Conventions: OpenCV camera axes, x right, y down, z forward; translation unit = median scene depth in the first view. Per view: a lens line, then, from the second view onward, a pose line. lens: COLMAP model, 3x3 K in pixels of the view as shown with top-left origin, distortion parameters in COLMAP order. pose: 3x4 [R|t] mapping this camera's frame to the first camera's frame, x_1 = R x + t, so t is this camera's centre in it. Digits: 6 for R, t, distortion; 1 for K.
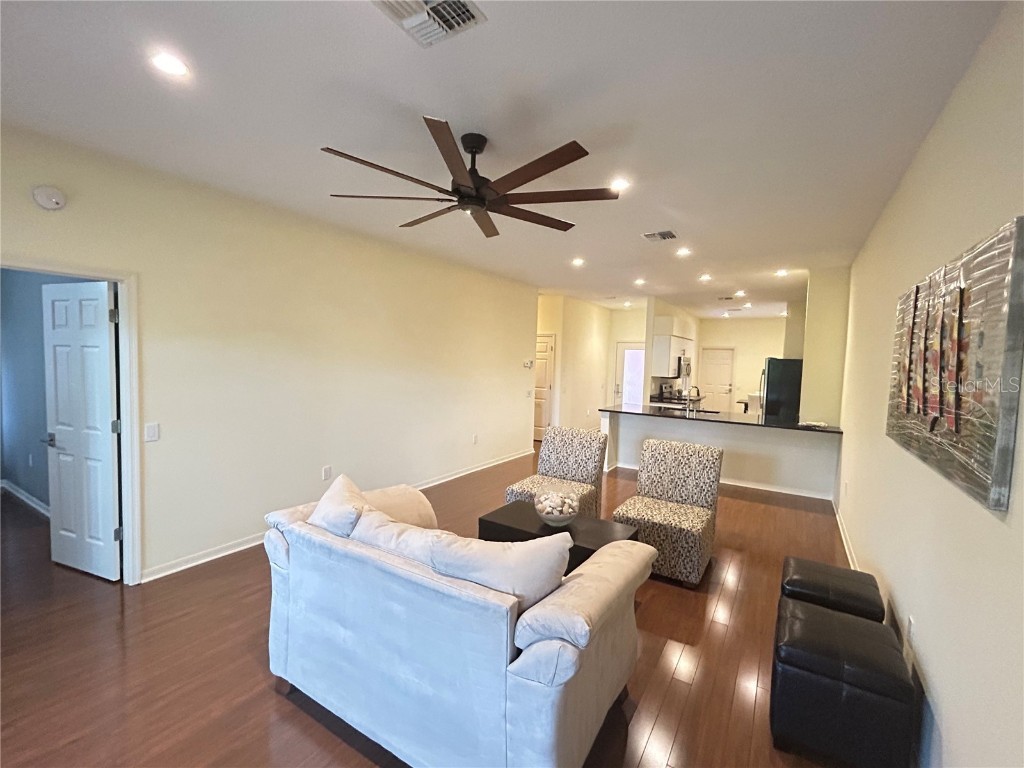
lens RADIAL K [[447.8, 0, 512.0], [0, 447.8, 384.0], [0, 0, 1]] dist [-0.001145, -0.000164]
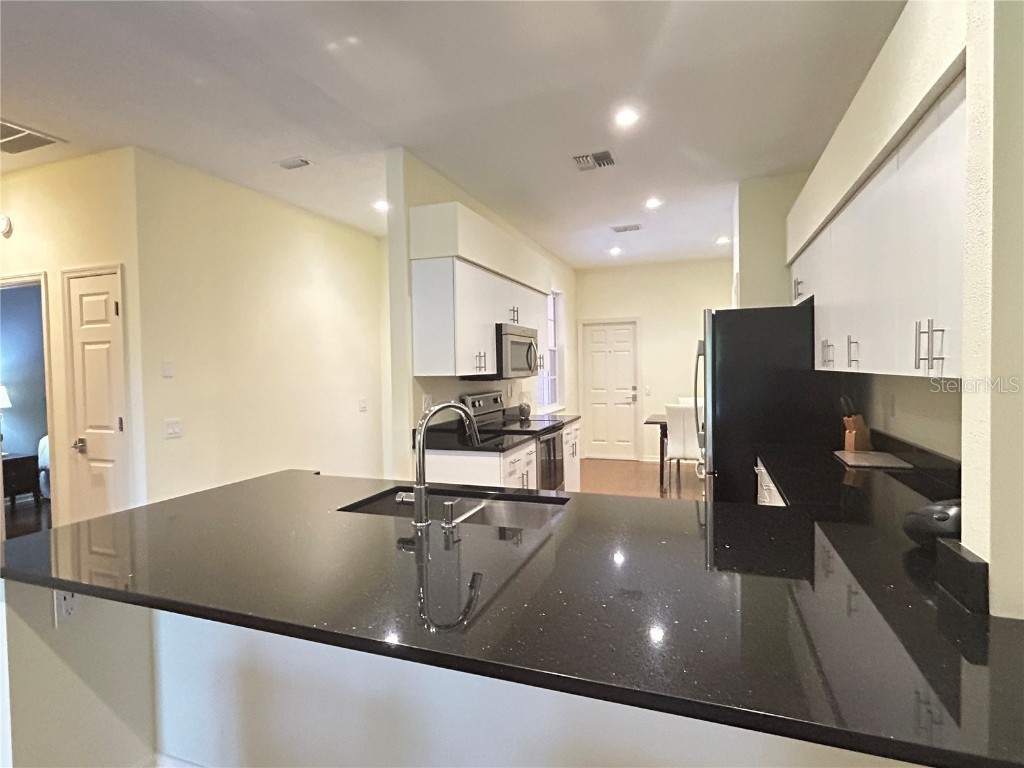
lens RADIAL K [[524.0, 0, 512.0], [0, 524.0, 384.0], [0, 0, 1]] dist [0.001447, 0.000095]
pose [[0.977797, -0.052949, 0.202755, 0.287086], [0.058081, 0.998123, -0.019442, 0.001355], [-0.201345, 0.030787, 0.979036, 0.546308]]
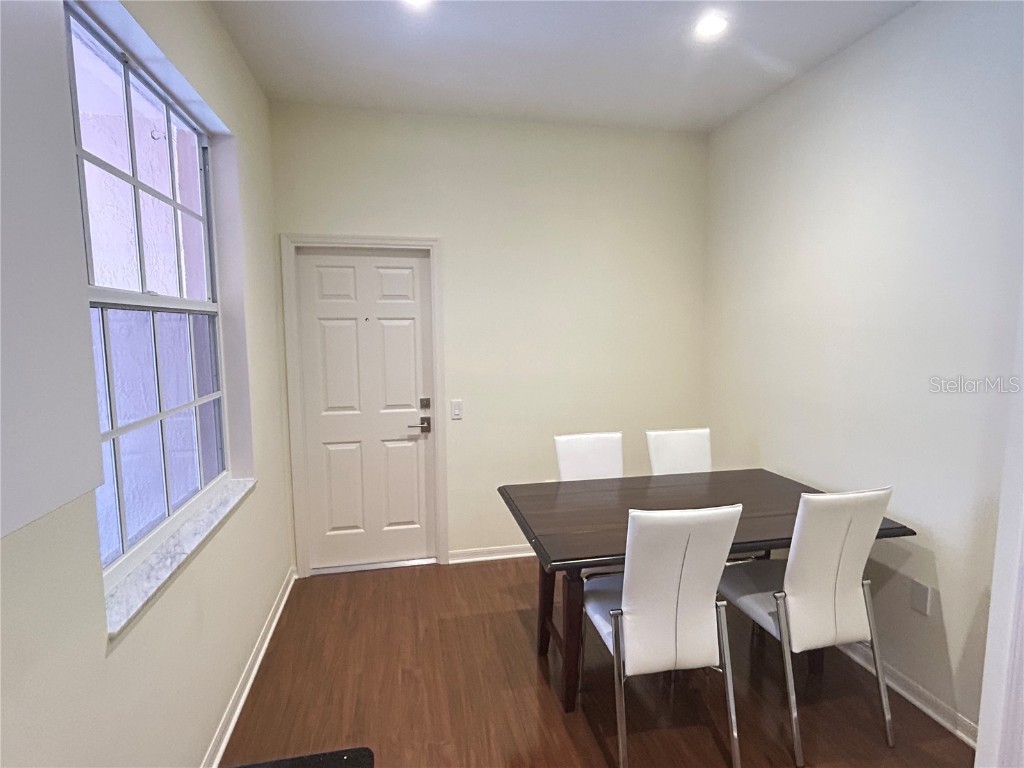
lens RADIAL K [[524.0, 0, 512.0], [0, 524.0, 384.0], [0, 0, 1]] dist [0.001447, 0.000095]
pose [[0.715596, -0.107600, 0.690177, 0.438258], [0.065394, 0.994045, 0.087171, -0.039678], [-0.695447, -0.017245, 0.718371, 1.023801]]
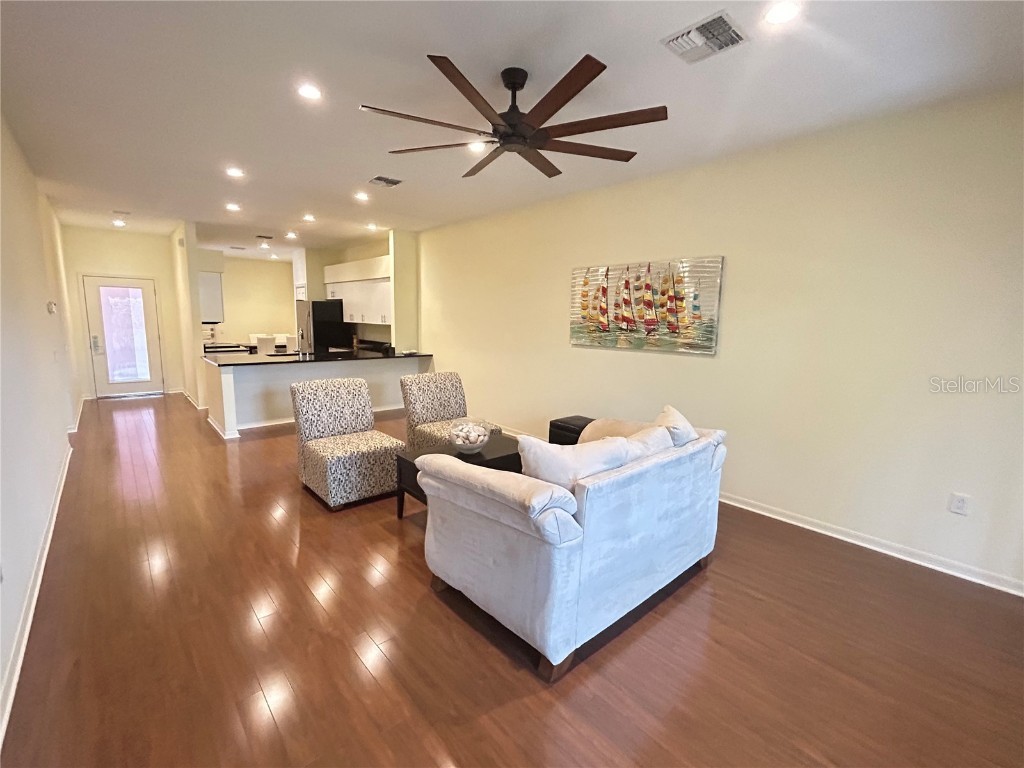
lens RADIAL K [[447.8, 0, 512.0], [0, 447.8, 384.0], [0, 0, 1]] dist [-0.001145, -0.000164]
pose [[0.276003, -0.168023, 0.946357, -0.316295], [0.046440, 0.985783, 0.161479, -0.009856], [-0.960034, -0.000620, 0.279882, 0.206892]]
